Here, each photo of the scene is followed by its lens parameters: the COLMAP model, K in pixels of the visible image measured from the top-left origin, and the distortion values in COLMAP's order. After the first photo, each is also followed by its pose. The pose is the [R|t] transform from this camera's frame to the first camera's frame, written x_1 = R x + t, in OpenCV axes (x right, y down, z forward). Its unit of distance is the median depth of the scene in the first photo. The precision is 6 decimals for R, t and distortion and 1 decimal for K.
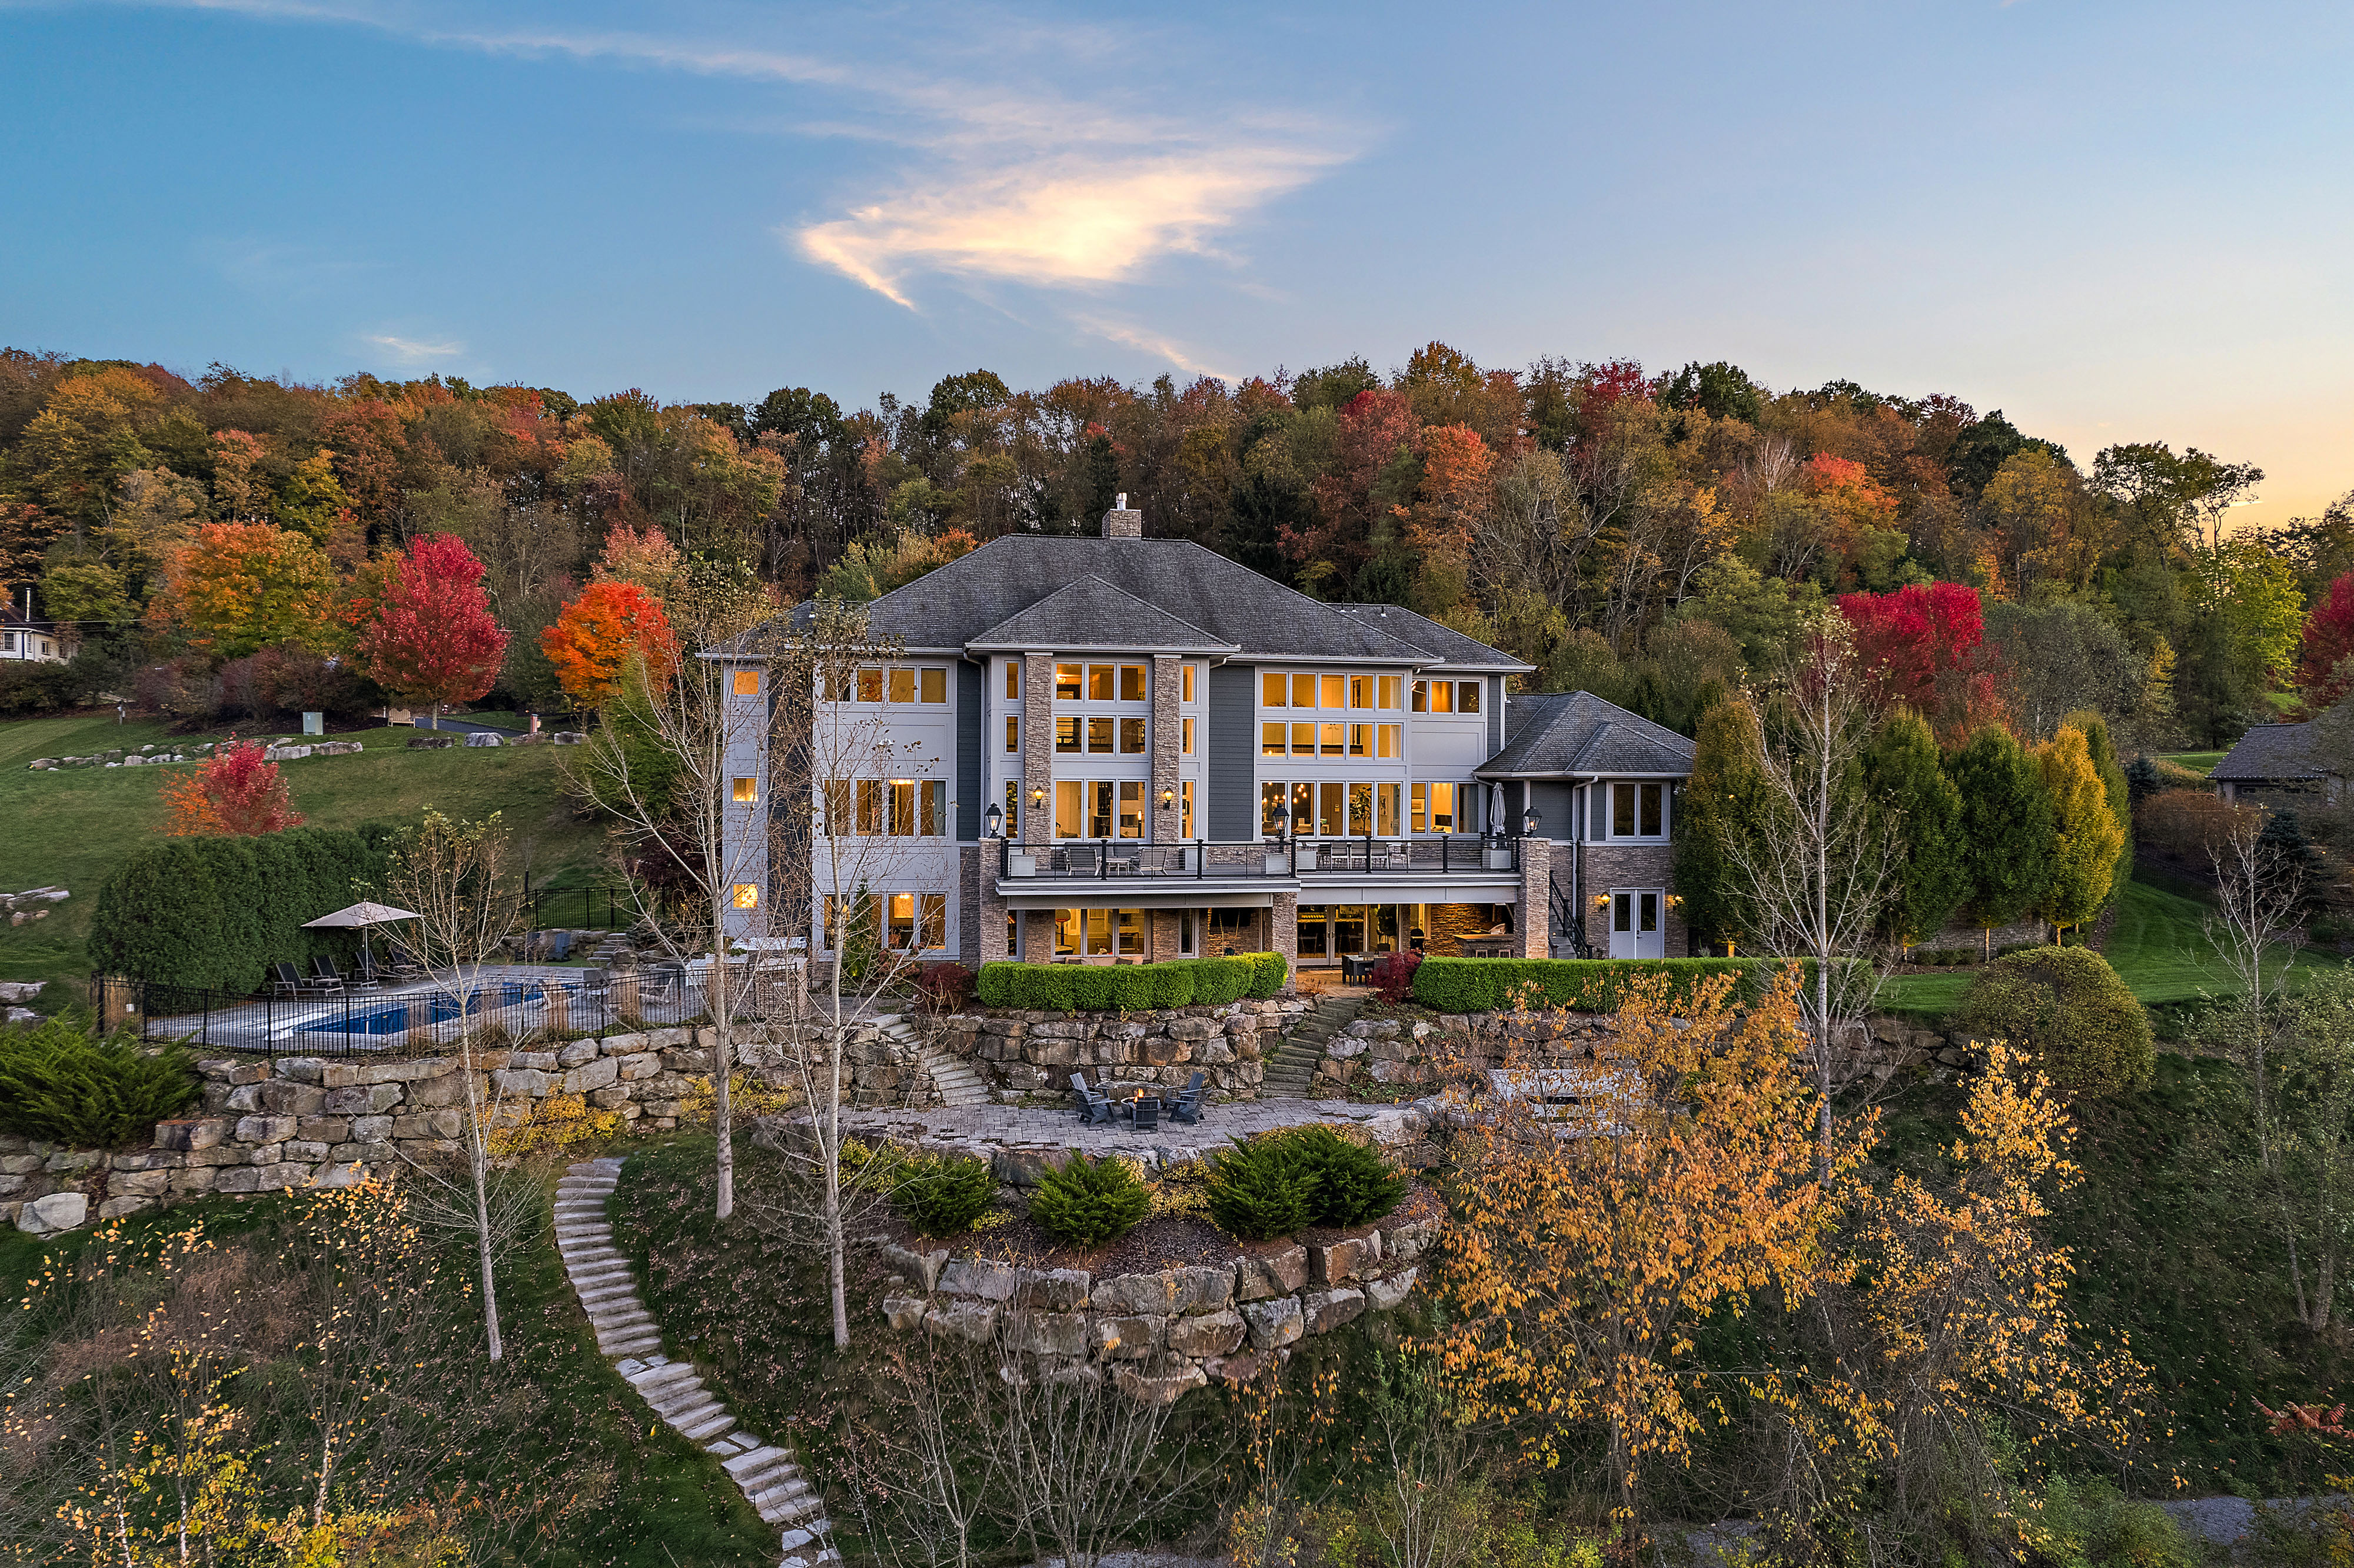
lens RADIAL K [[1506.4, 0, 1180.9], [0, 1506.4, 815.9], [0, 0, 1]] dist [-0.058679, 0.042465]
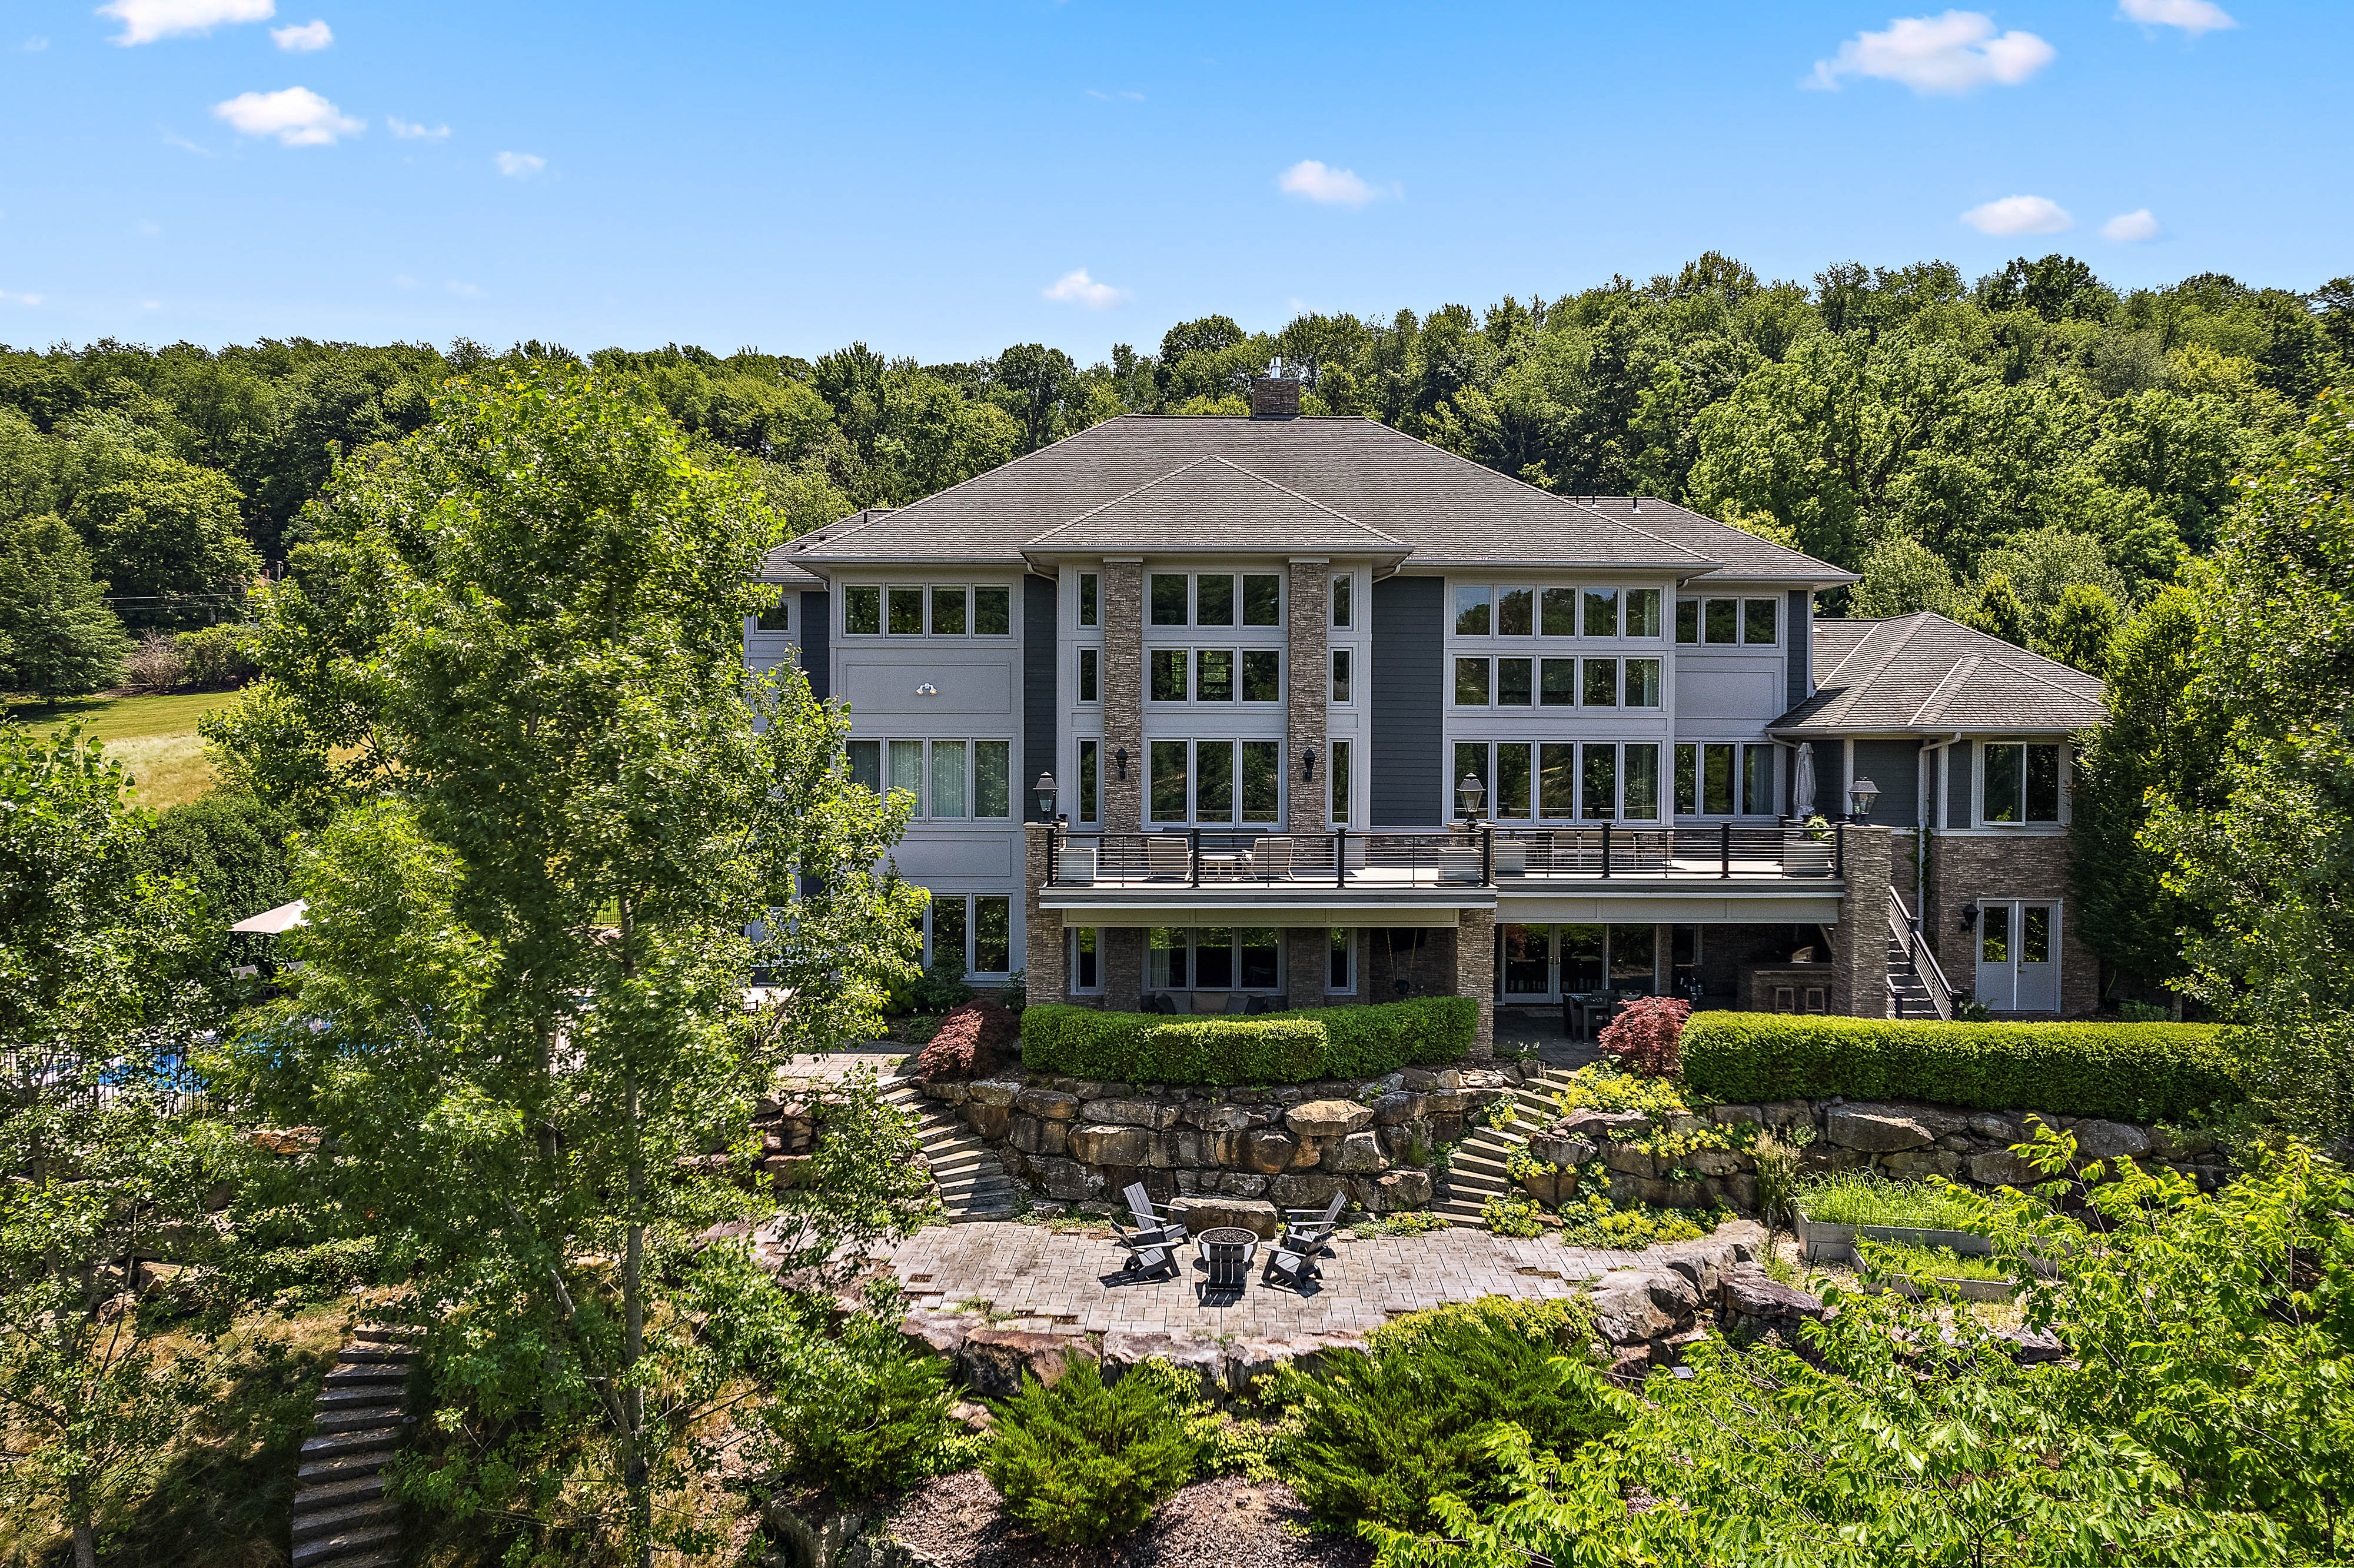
lens RADIAL K [[1498.7, 0, 1177.0], [0, 1498.7, 784.0], [0, 0, 1]] dist [-0.043916, 0.001149]
pose [[0.984647, 0.003184, -0.174530, 0.049642], [-0.002774, 0.999993, 0.002594, -0.004645], [0.174537, -0.002070, 0.984648, 0.294099]]
